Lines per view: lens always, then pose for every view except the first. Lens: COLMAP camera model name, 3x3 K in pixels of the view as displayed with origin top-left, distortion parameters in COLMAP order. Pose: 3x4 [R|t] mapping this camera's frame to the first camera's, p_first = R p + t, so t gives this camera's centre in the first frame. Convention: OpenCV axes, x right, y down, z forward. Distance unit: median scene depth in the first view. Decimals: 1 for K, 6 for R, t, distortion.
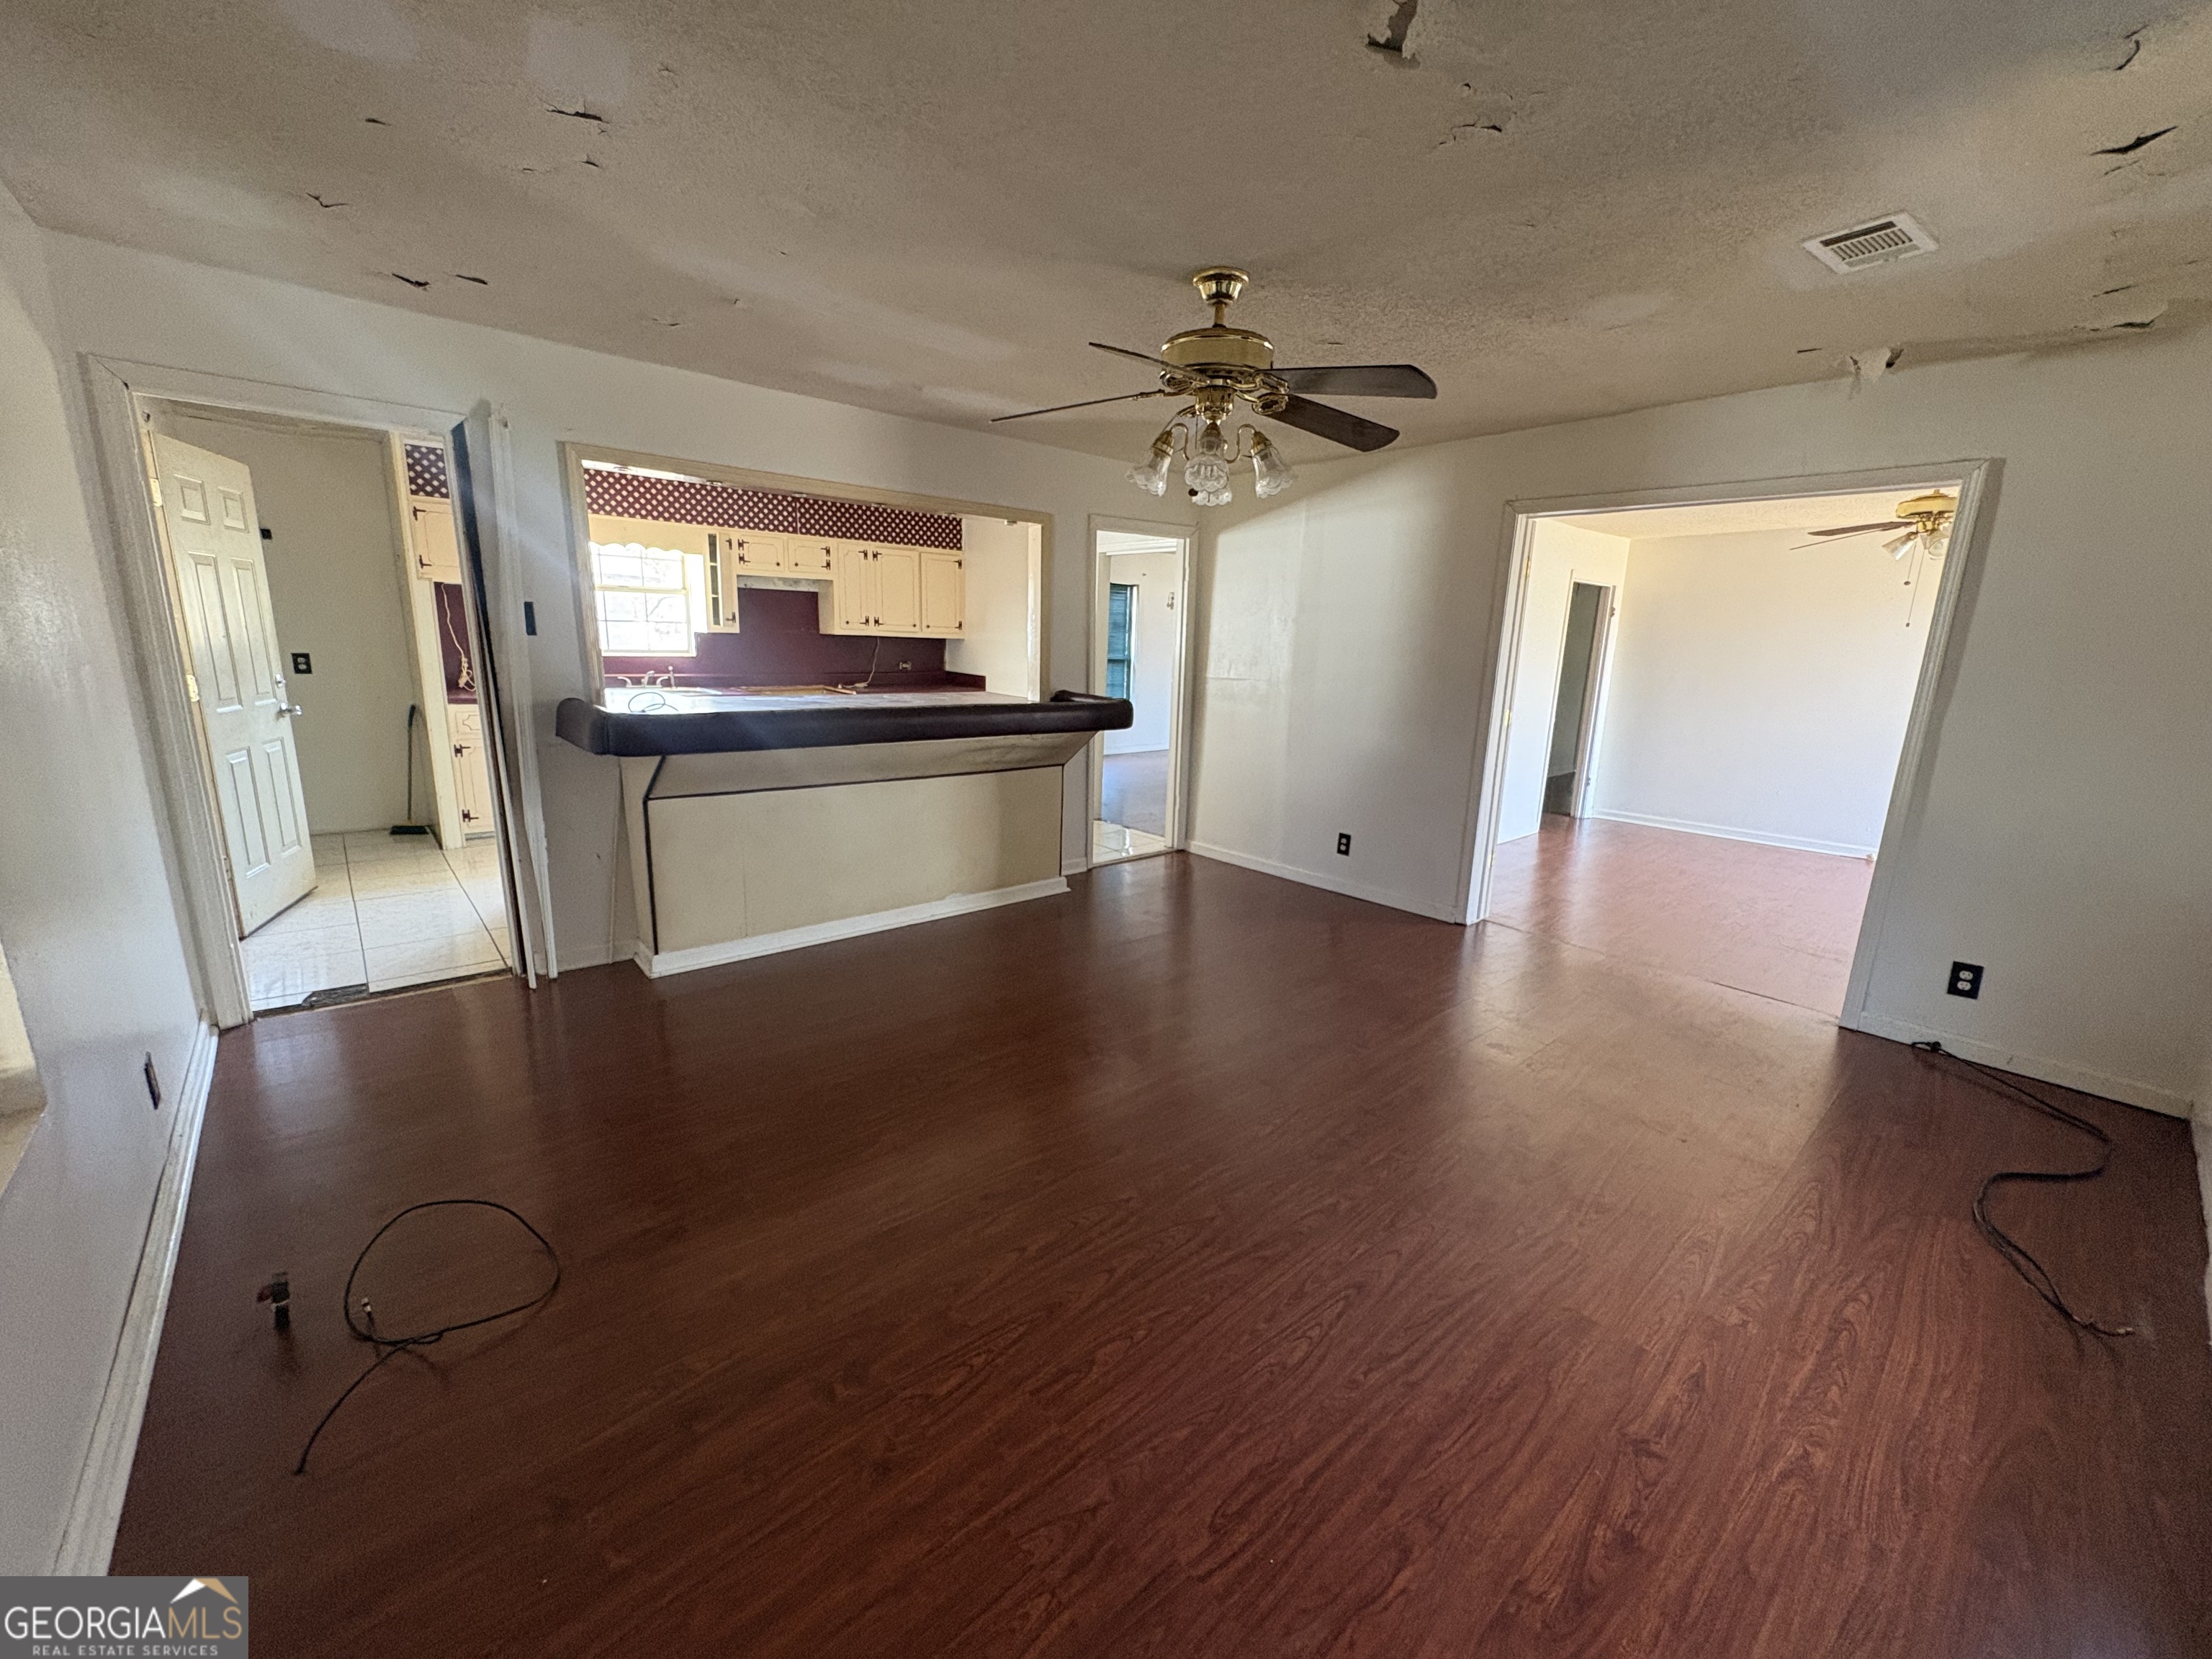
lens RADIAL K [[884.2, 0, 1107.4], [0, 884.2, 824.8], [0, 0, 1]] dist [-0.000609, 0.000271]
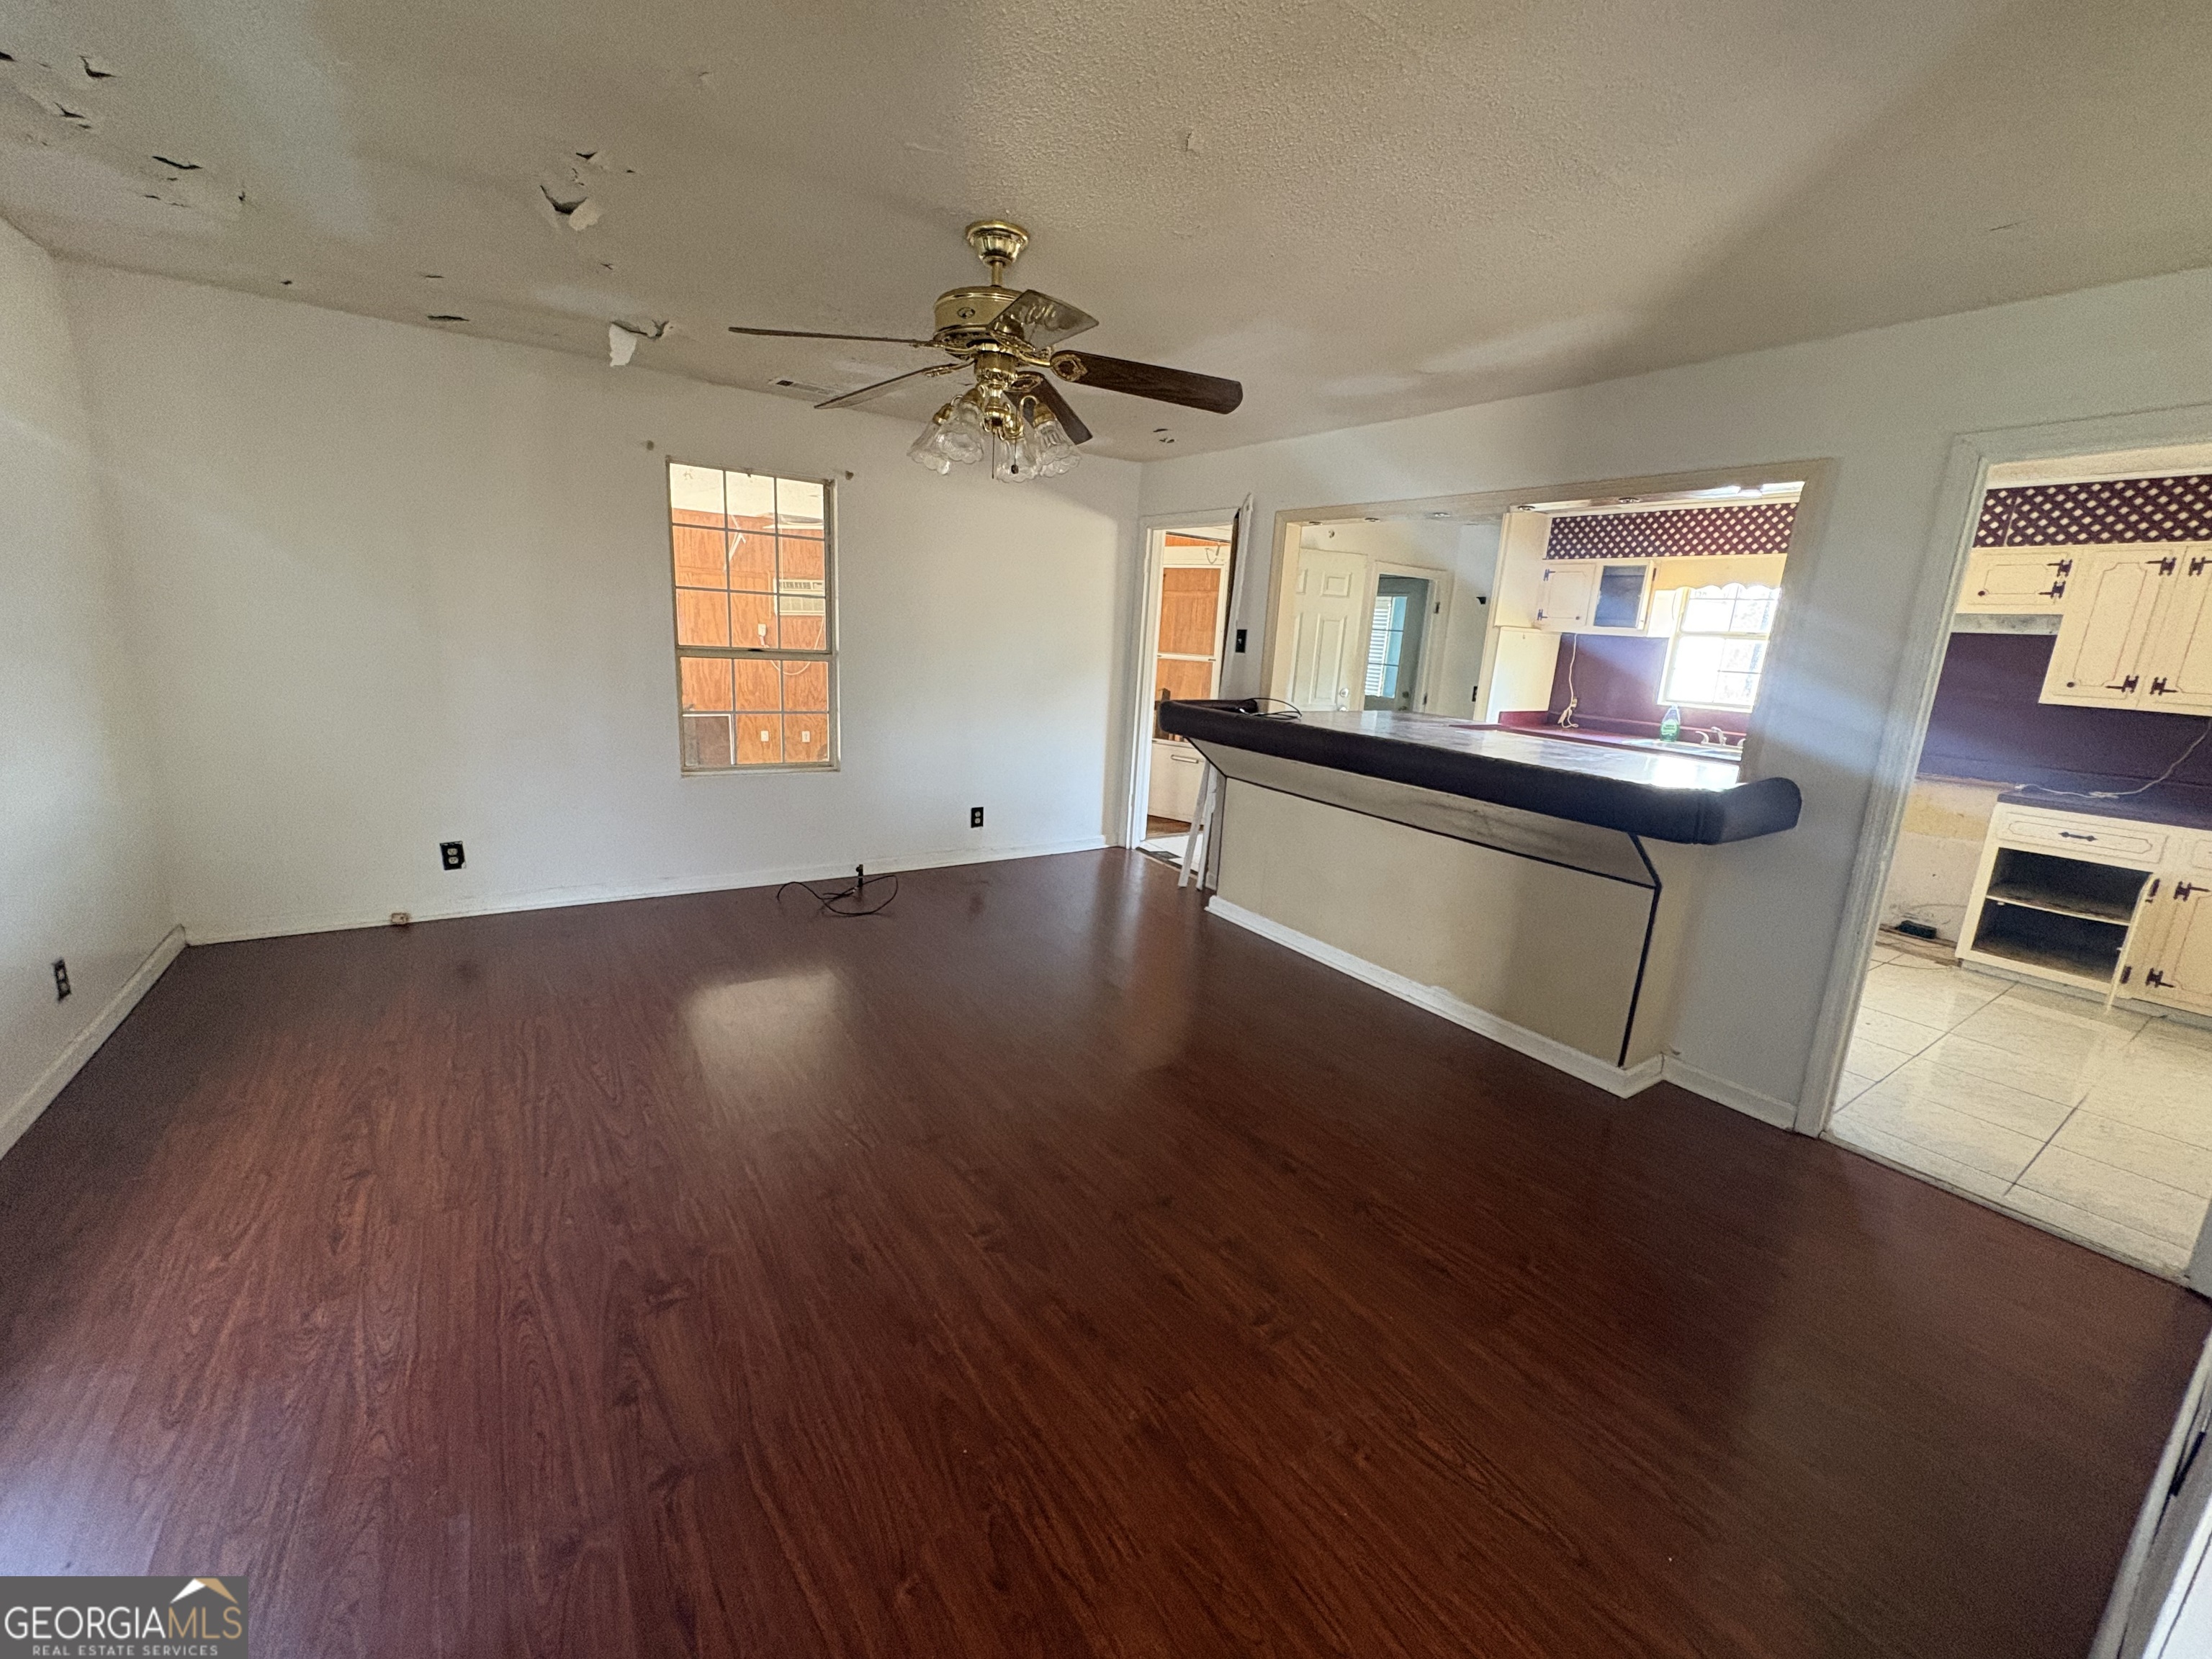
lens RADIAL K [[884.2, 0, 1111.1], [0, 884.2, 823.4], [0, 0, 1]] dist [-0.000609, 0.000271]
pose [[-0.122384, 0.174607, -0.977003, 0.584479], [-0.271241, 0.941042, 0.202157, -0.134099], [0.954699, 0.289744, -0.067808, 0.702280]]
